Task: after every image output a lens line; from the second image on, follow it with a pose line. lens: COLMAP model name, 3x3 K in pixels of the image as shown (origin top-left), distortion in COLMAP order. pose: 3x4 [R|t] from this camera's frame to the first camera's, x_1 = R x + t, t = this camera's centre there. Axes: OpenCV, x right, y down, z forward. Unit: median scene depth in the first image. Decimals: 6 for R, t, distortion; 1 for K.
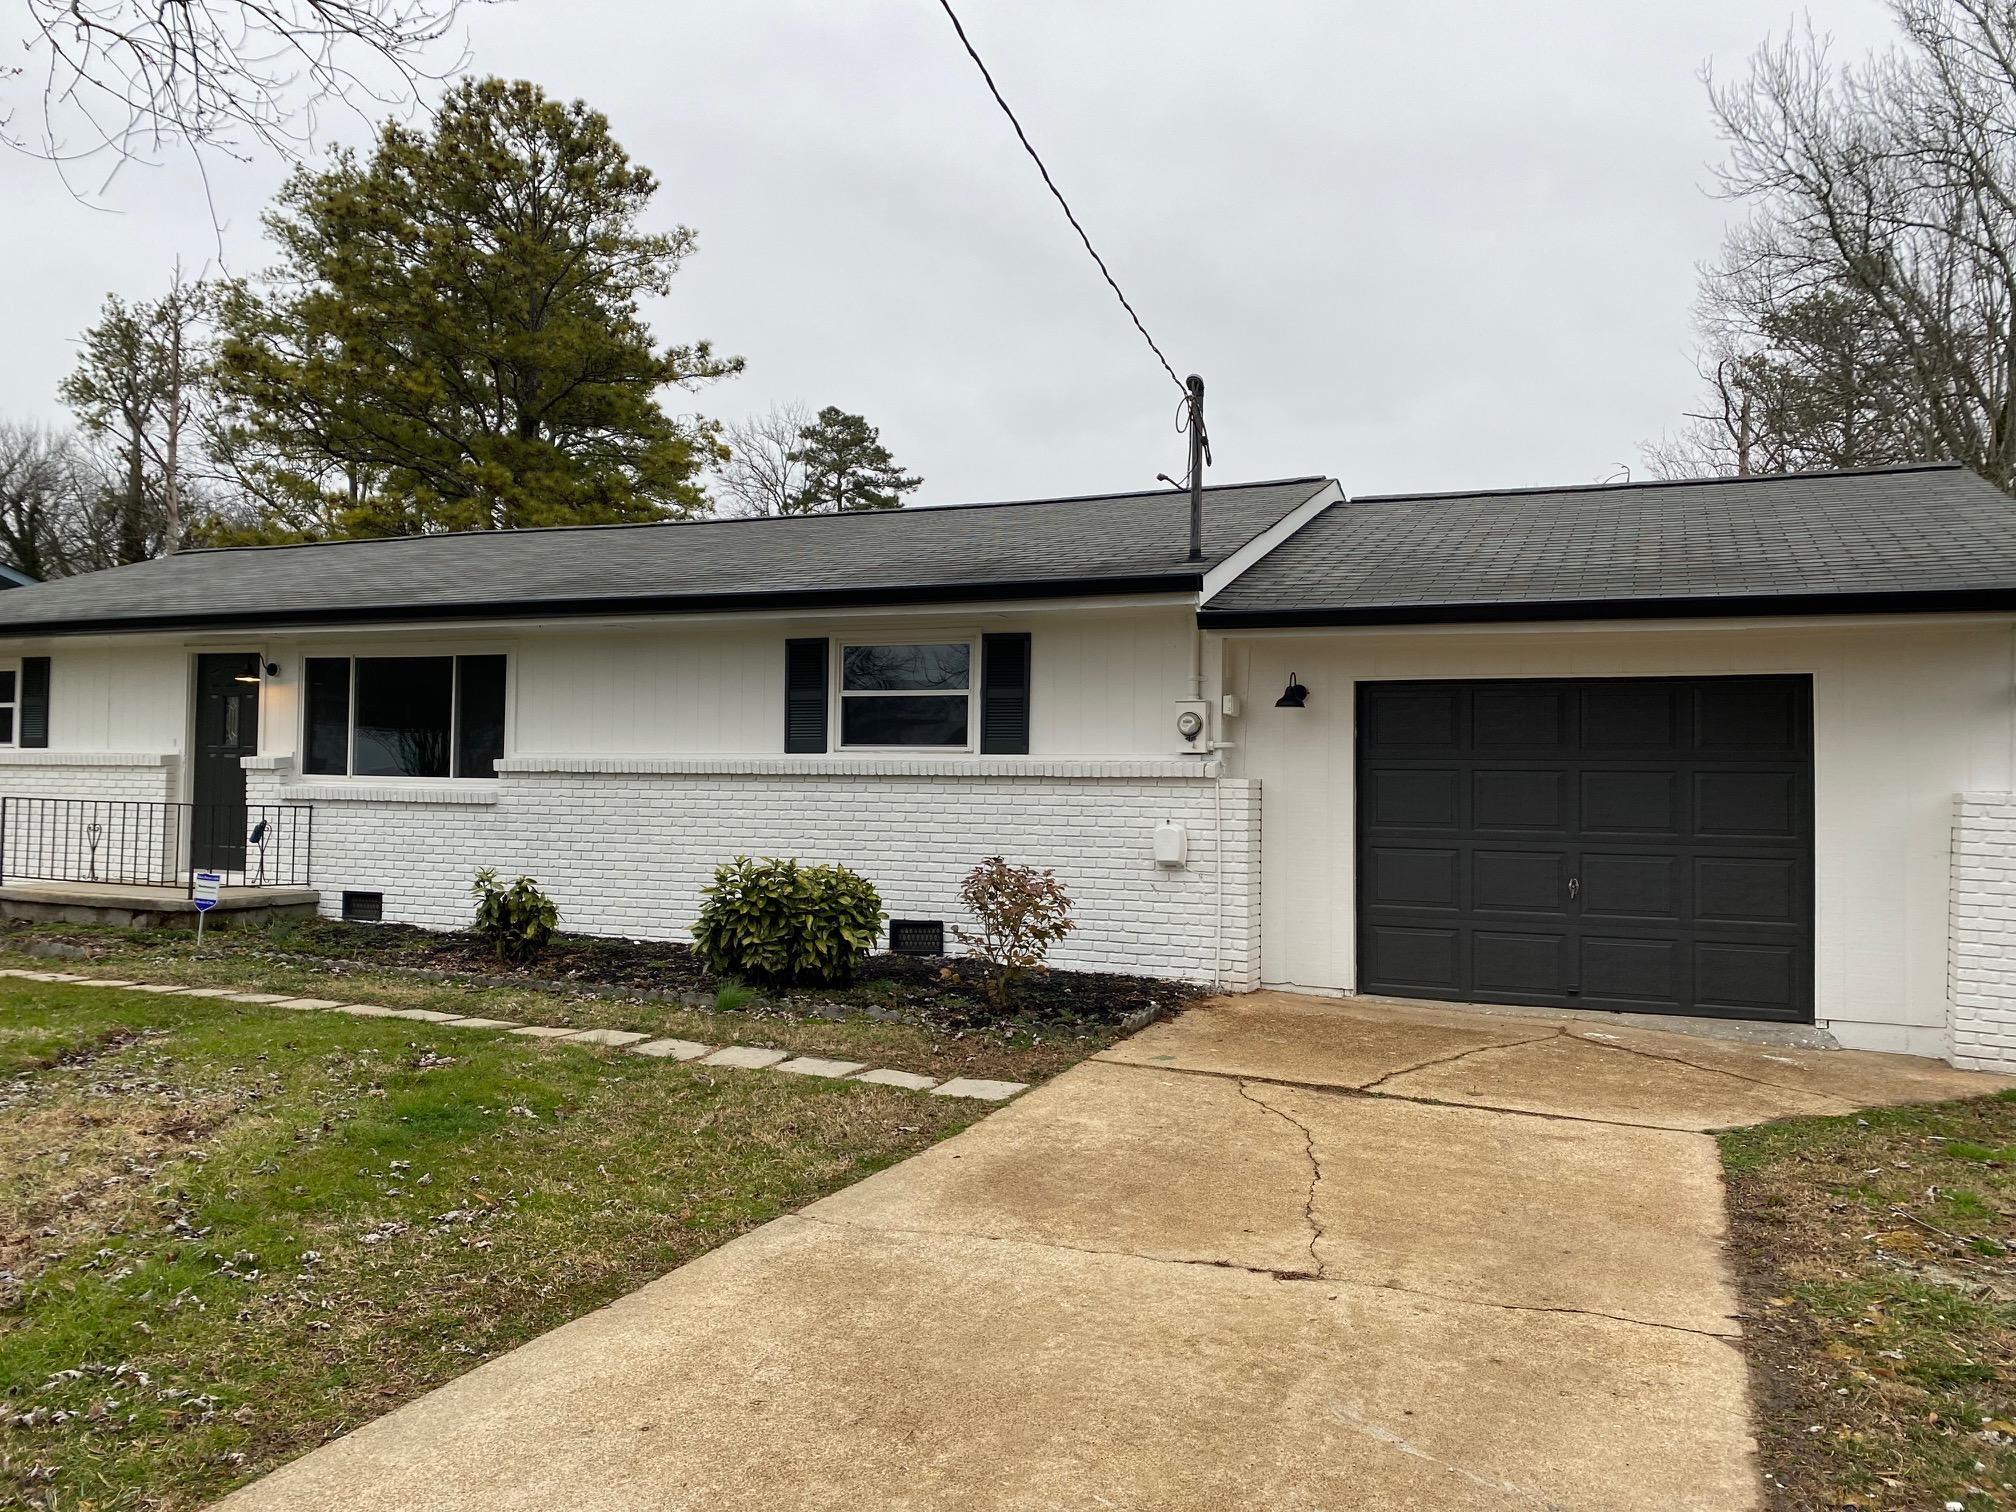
lens RADIAL K [[1493.2, 0, 1008.0], [0, 1493.2, 756.0], [0, 0, 1]] dist [0.143442, -0.405291]
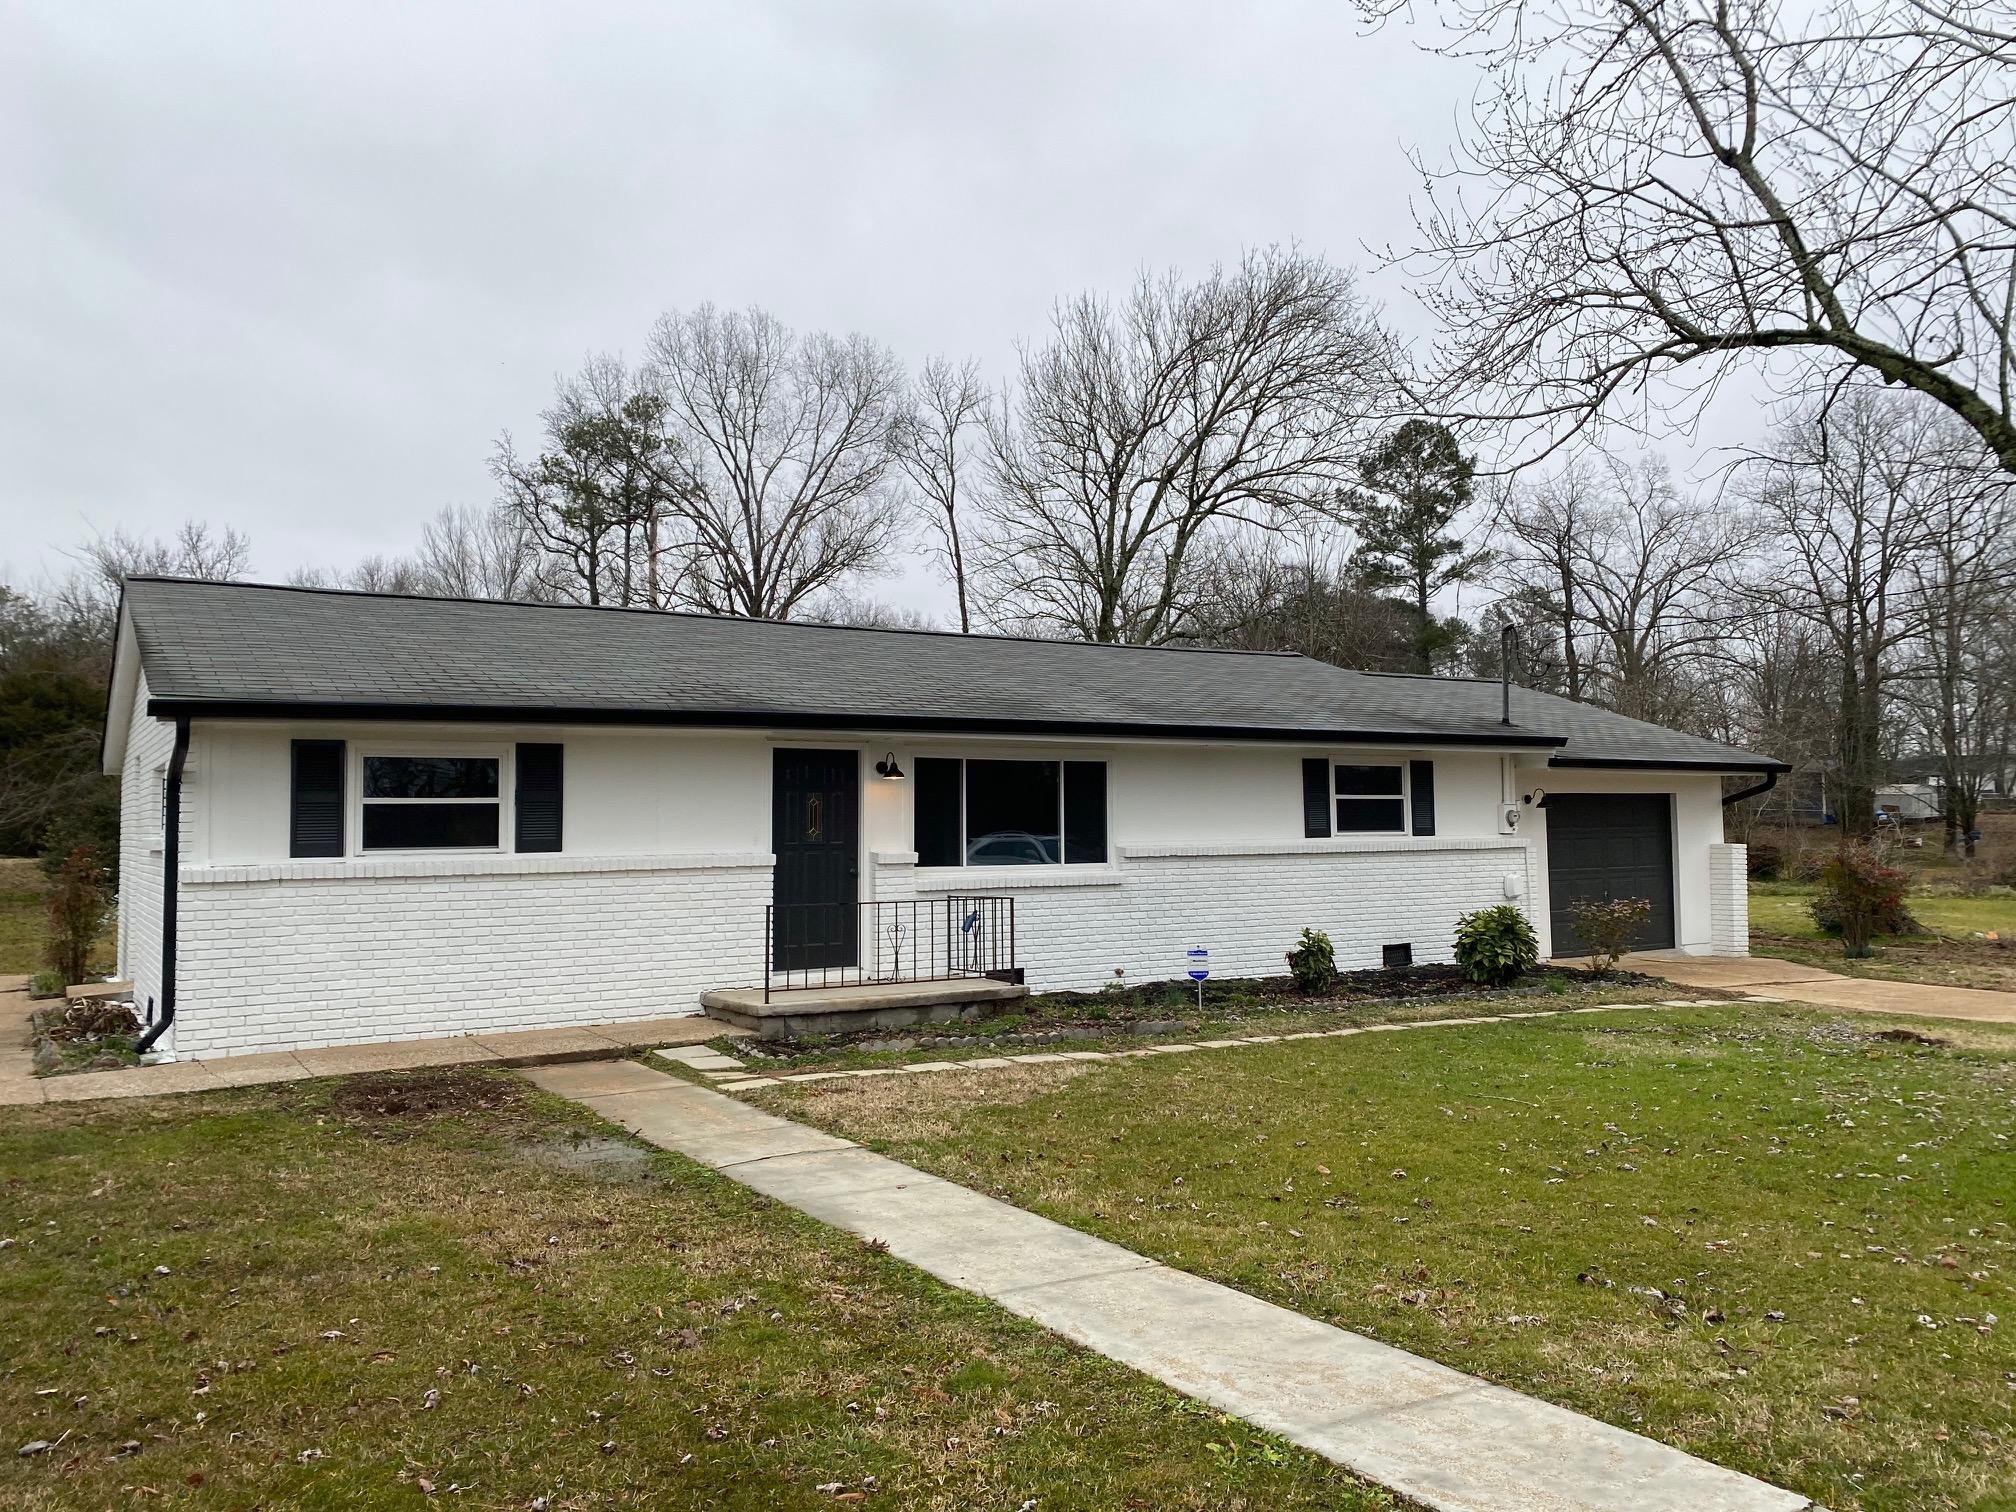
lens RADIAL K [[1493.2, 0, 1008.0], [0, 1493.2, 756.0], [0, 0, 1]] dist [0.143442, -0.405291]
pose [[0.579198, 0.030848, 0.814603, -1.370719], [0.022632, 0.998290, -0.053895, -0.008379], [-0.814873, 0.049652, 0.577510, 0.364510]]
